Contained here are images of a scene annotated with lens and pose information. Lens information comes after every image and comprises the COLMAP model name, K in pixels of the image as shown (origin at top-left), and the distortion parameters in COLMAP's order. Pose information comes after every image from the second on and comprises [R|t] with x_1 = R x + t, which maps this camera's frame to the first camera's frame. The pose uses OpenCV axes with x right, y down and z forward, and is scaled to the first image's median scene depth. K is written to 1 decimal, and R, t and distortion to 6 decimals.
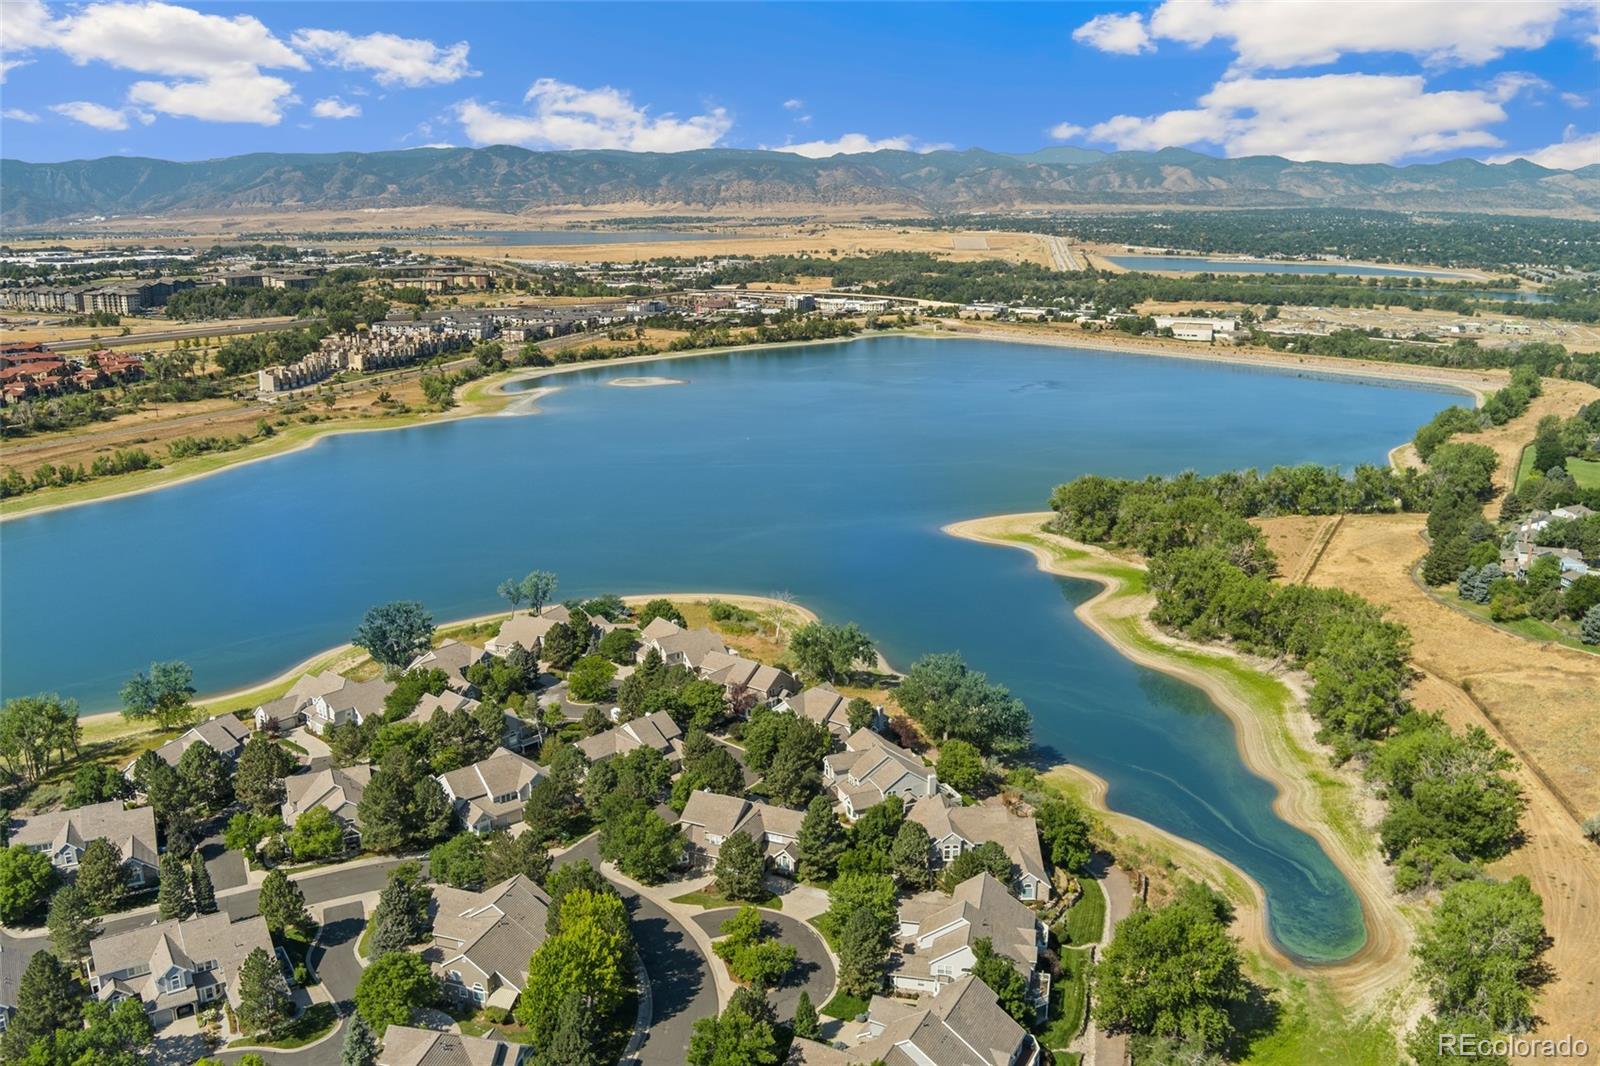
lens RADIAL K [[1262.0, 0, 776.0], [0, 1262.0, 526.7], [0, 0, 1]] dist [-0.081379, 0.021564]
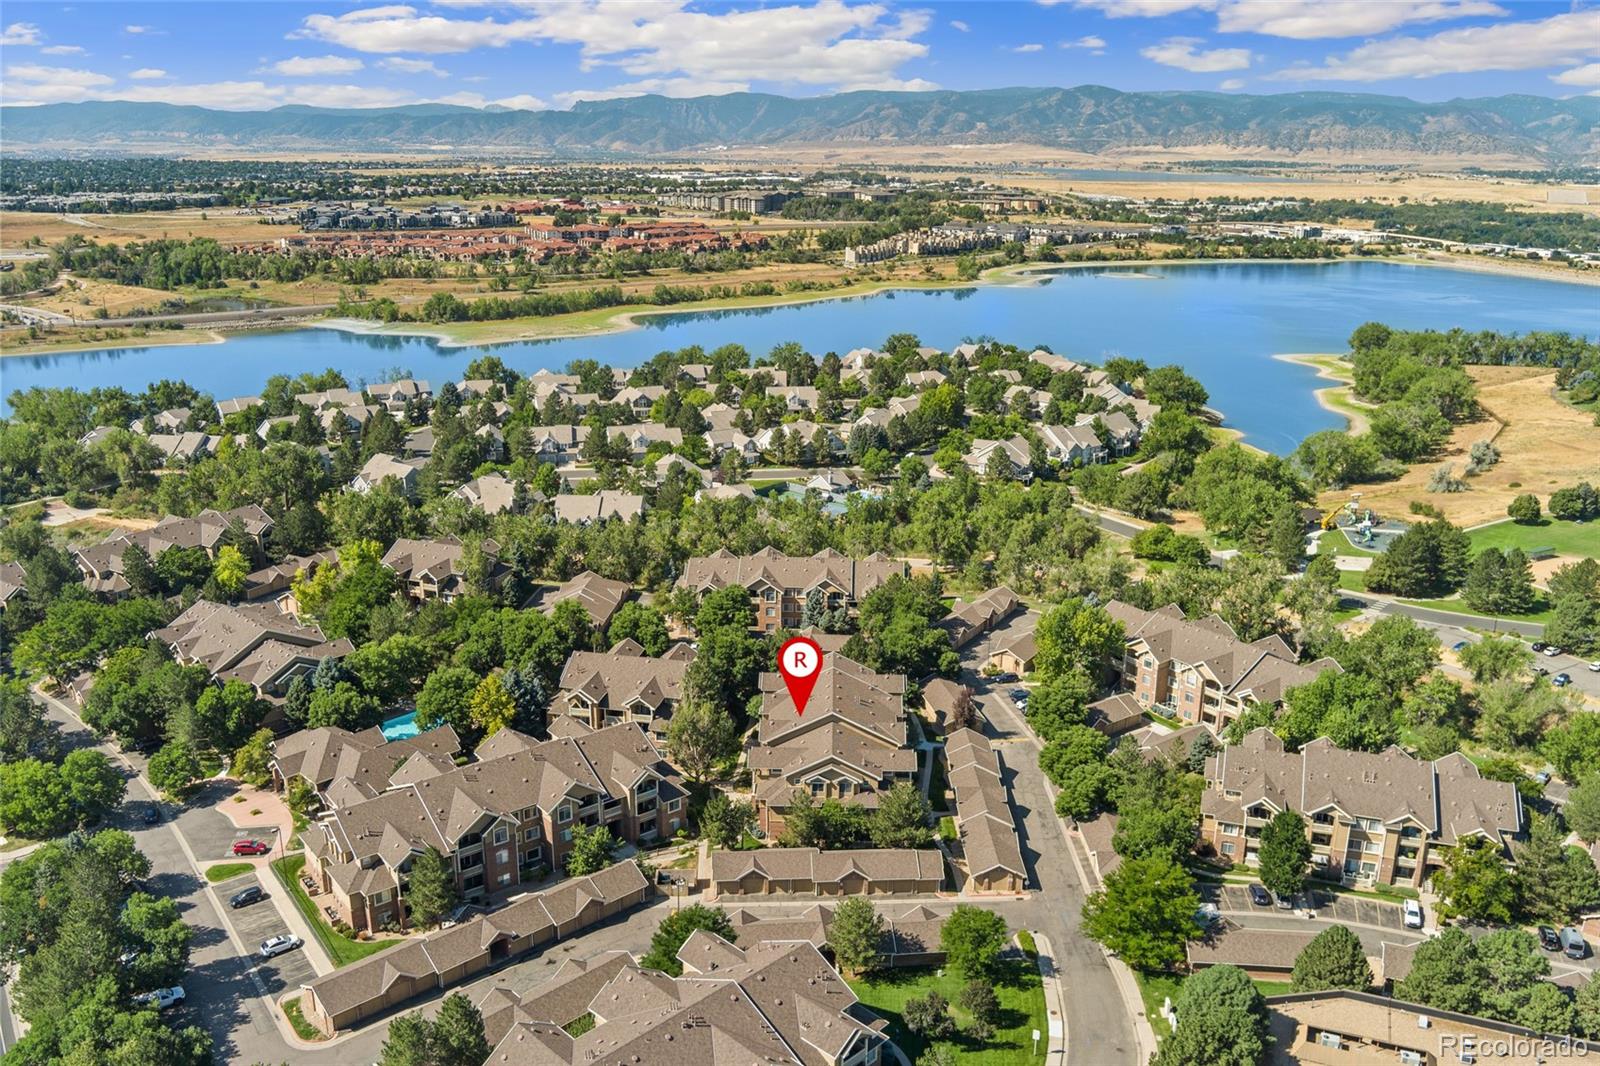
lens RADIAL K [[1262.0, 0, 776.0], [0, 1262.0, 526.7], [0, 0, 1]] dist [-0.081379, 0.021564]
pose [[0.901862, 0.131743, -0.411447, 0.090392], [-0.113278, 0.991160, 0.069067, 0.063171], [0.416908, -0.015681, 0.908813, -0.214273]]
